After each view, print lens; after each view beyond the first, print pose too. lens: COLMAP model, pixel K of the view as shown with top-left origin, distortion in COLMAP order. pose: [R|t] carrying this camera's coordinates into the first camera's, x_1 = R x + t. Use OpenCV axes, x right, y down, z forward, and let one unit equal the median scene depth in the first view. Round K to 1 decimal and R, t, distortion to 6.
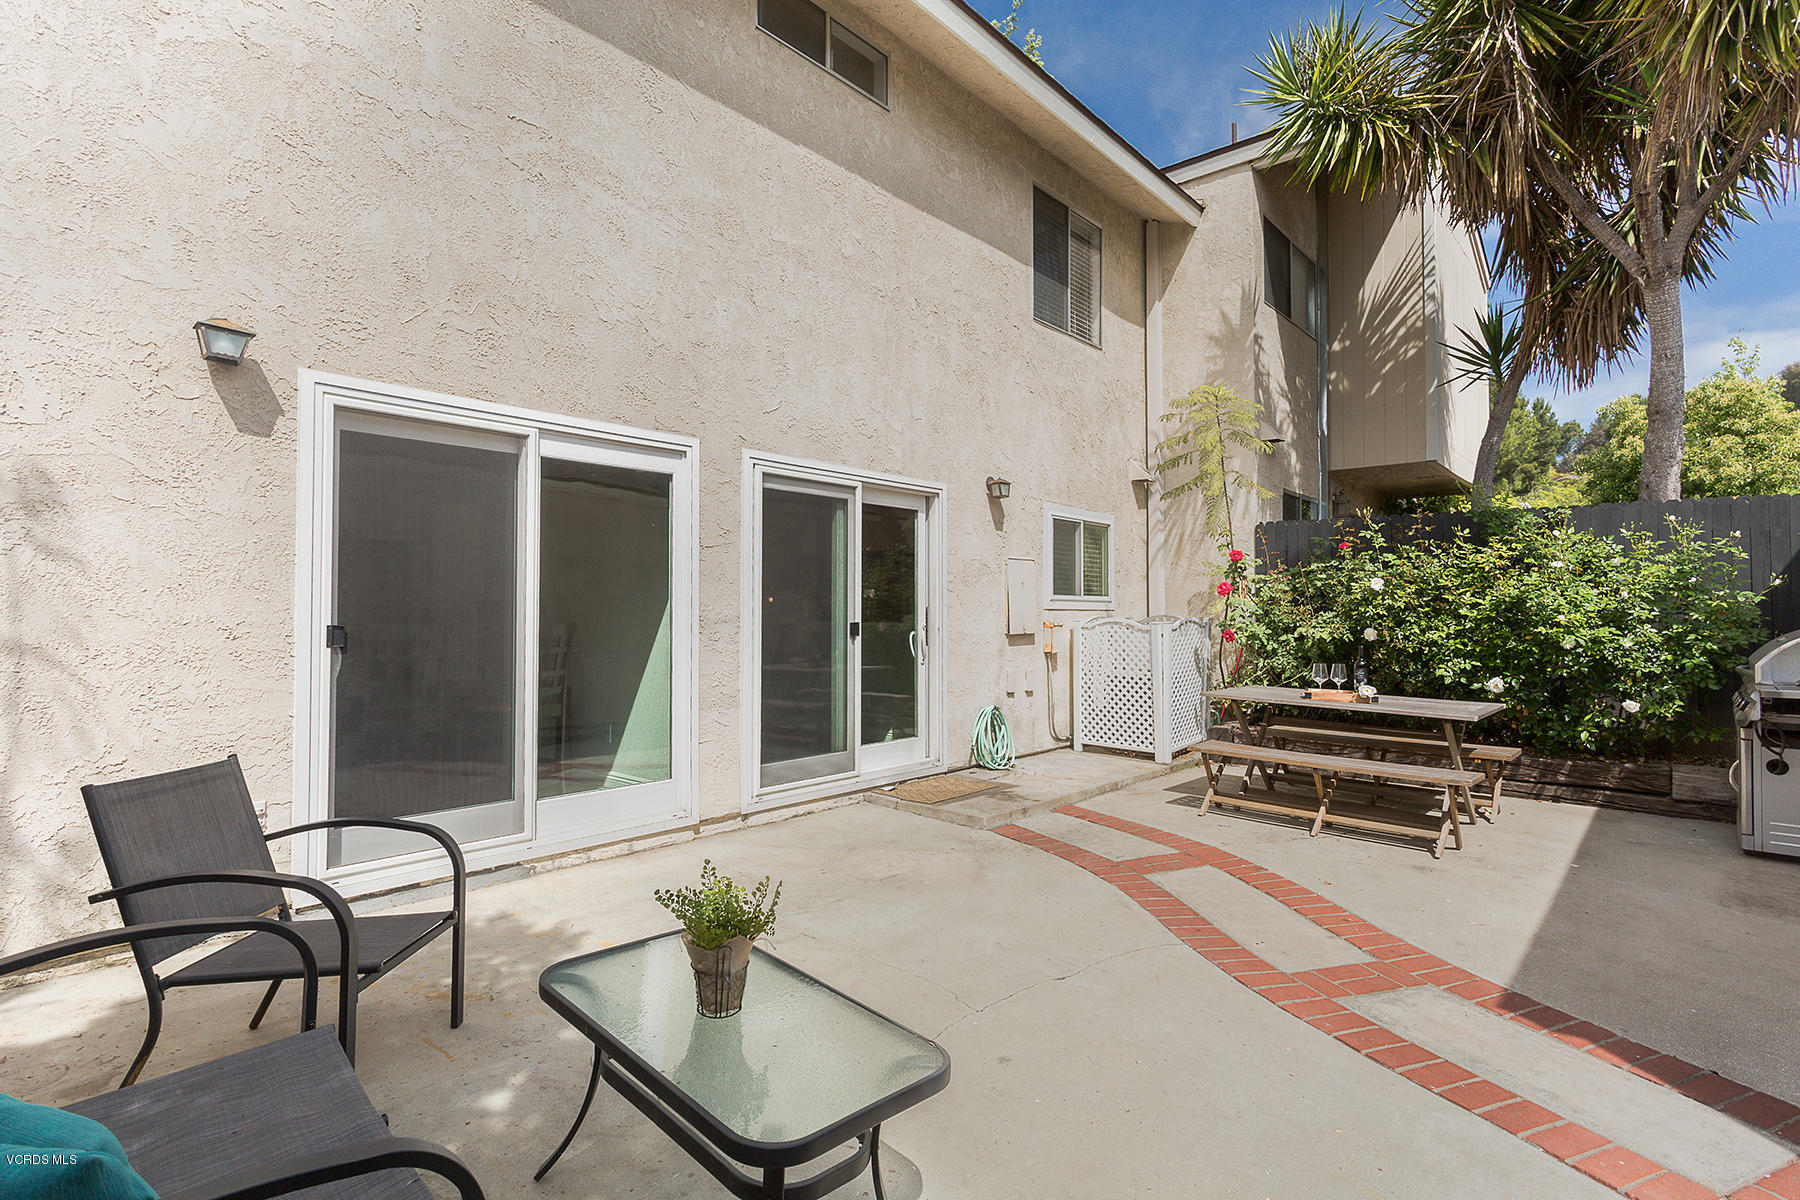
lens RADIAL K [[893.2, 0, 896.5], [0, 893.2, 606.1], [0, 0, 1]] dist [0.000317, 0.000671]
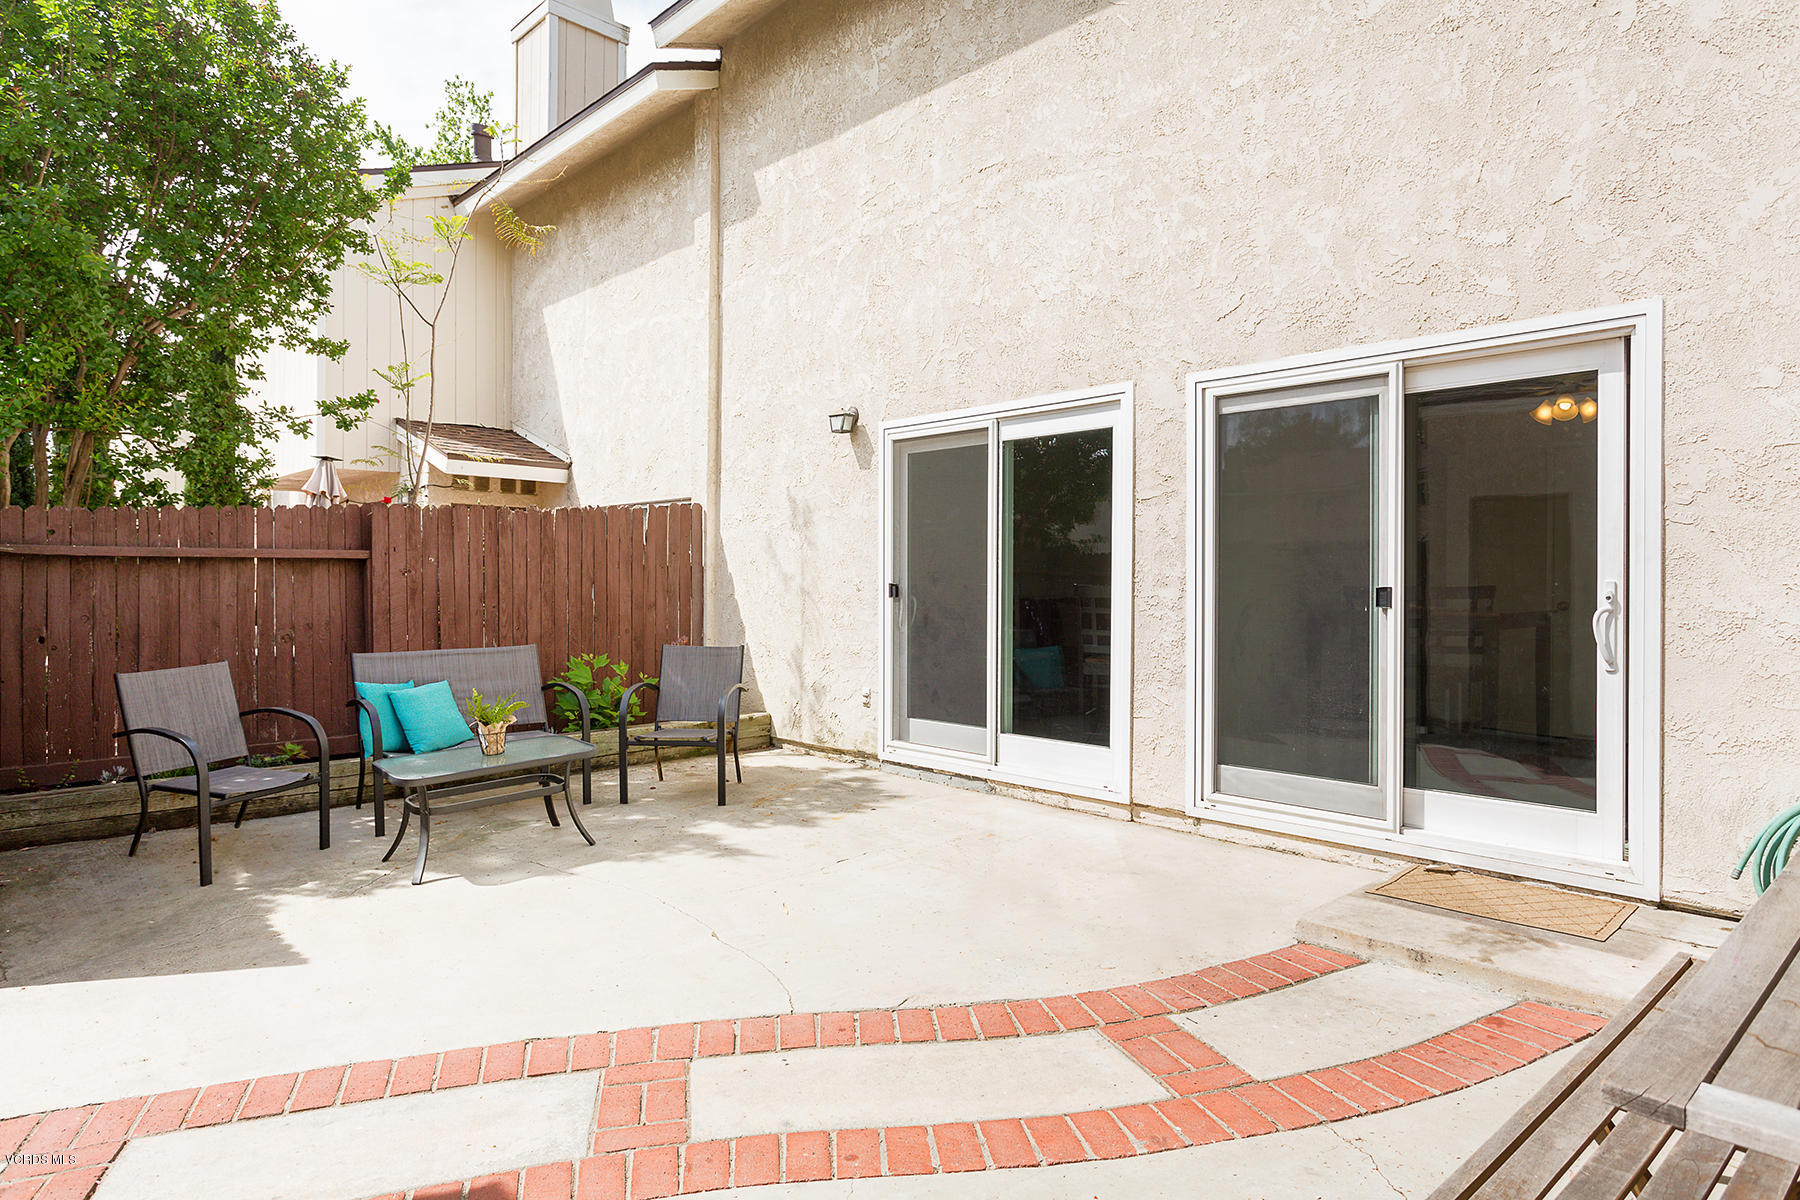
lens RADIAL K [[1082.7, 0, 897.6], [0, 1082.7, 591.4], [0, 0, 1]] dist [-0.002715, -0.000351]
pose [[-0.105493, 0.005751, -0.994403, 0.906598], [0.005347, 0.999972, 0.005216, 0.018748], [0.994406, -0.004767, -0.105521, 0.887470]]
